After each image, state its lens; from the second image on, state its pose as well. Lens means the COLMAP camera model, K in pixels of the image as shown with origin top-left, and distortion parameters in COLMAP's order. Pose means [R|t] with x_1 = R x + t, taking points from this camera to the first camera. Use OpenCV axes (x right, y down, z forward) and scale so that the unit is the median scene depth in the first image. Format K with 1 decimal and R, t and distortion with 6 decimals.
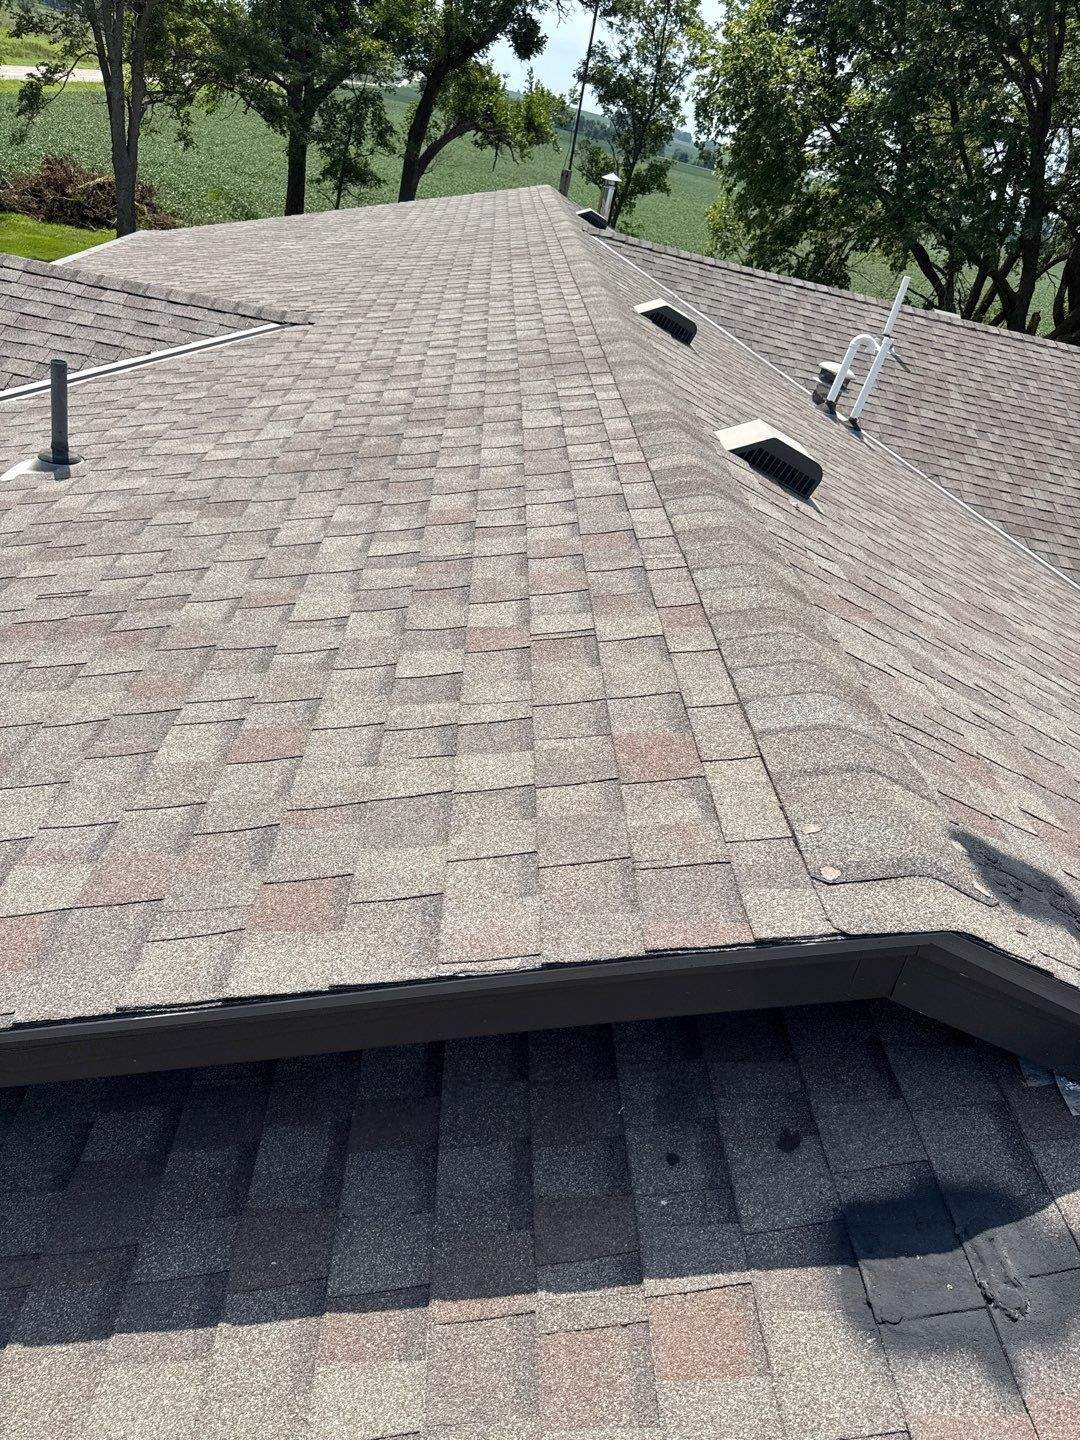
lens RADIAL K [[997.8, 0, 540.0], [0, 997.8, 720.0], [0, 0, 1]] dist [-0.000729, 0.000060]
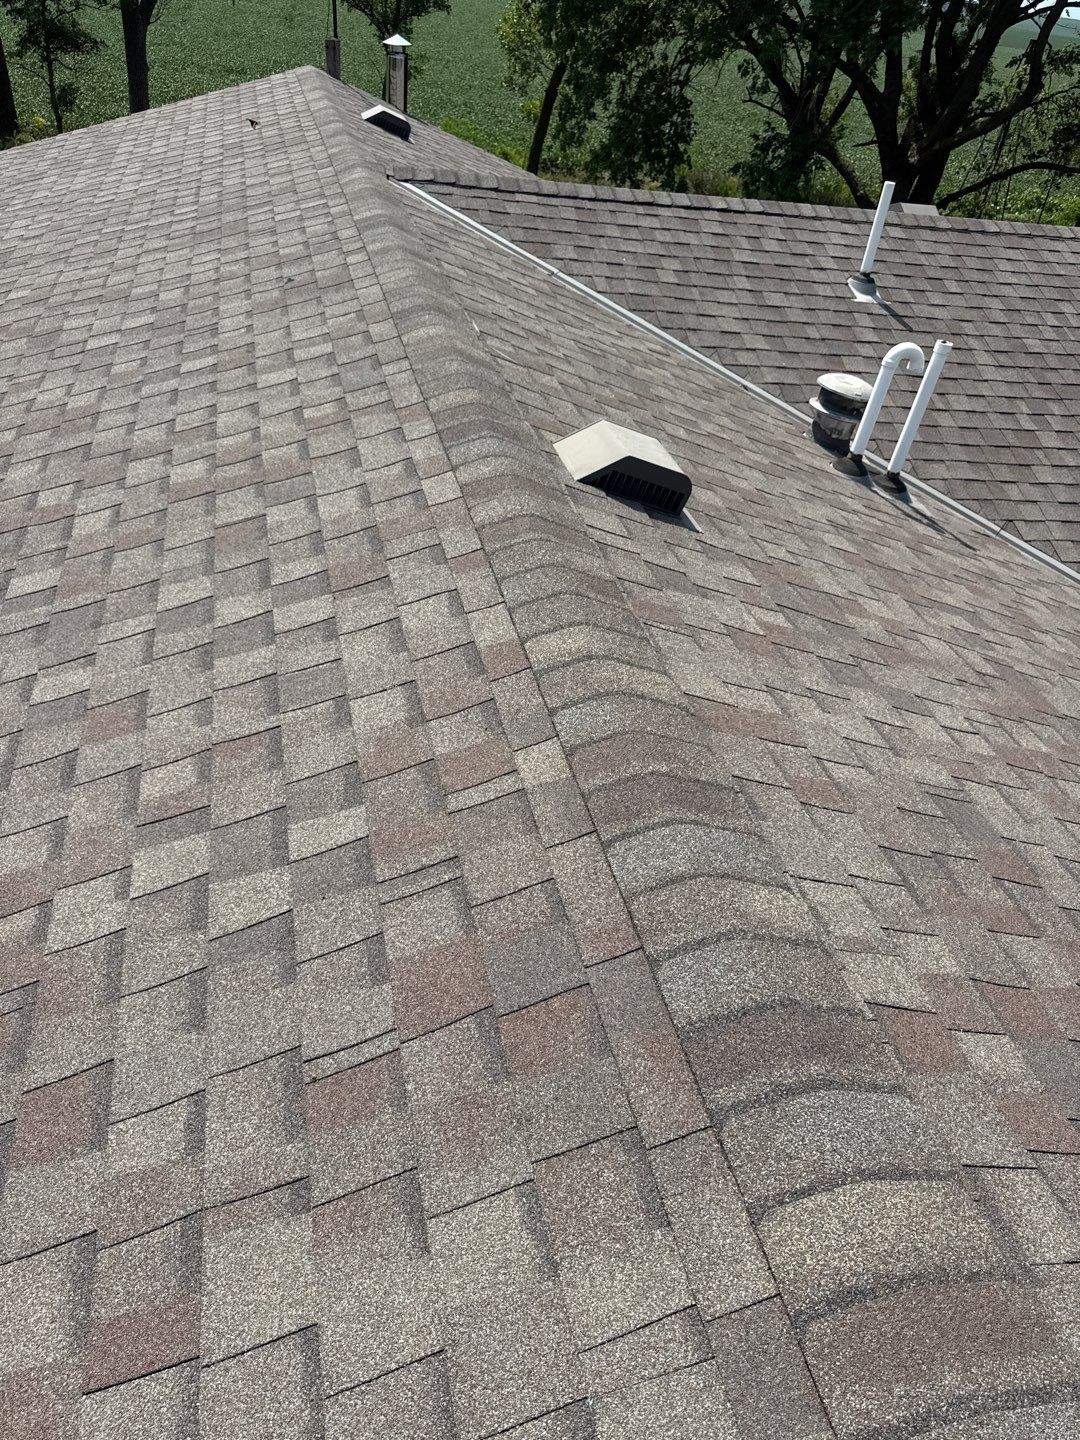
lens RADIAL K [[997.8, 0, 540.0], [0, 997.8, 720.0], [0, 0, 1]] dist [-0.000729, 0.000060]
pose [[0.974283, -0.204457, 0.094713, 0.006905], [0.188686, 0.970036, 0.153059, -0.230591], [-0.123169, -0.131252, 0.983668, 0.314313]]
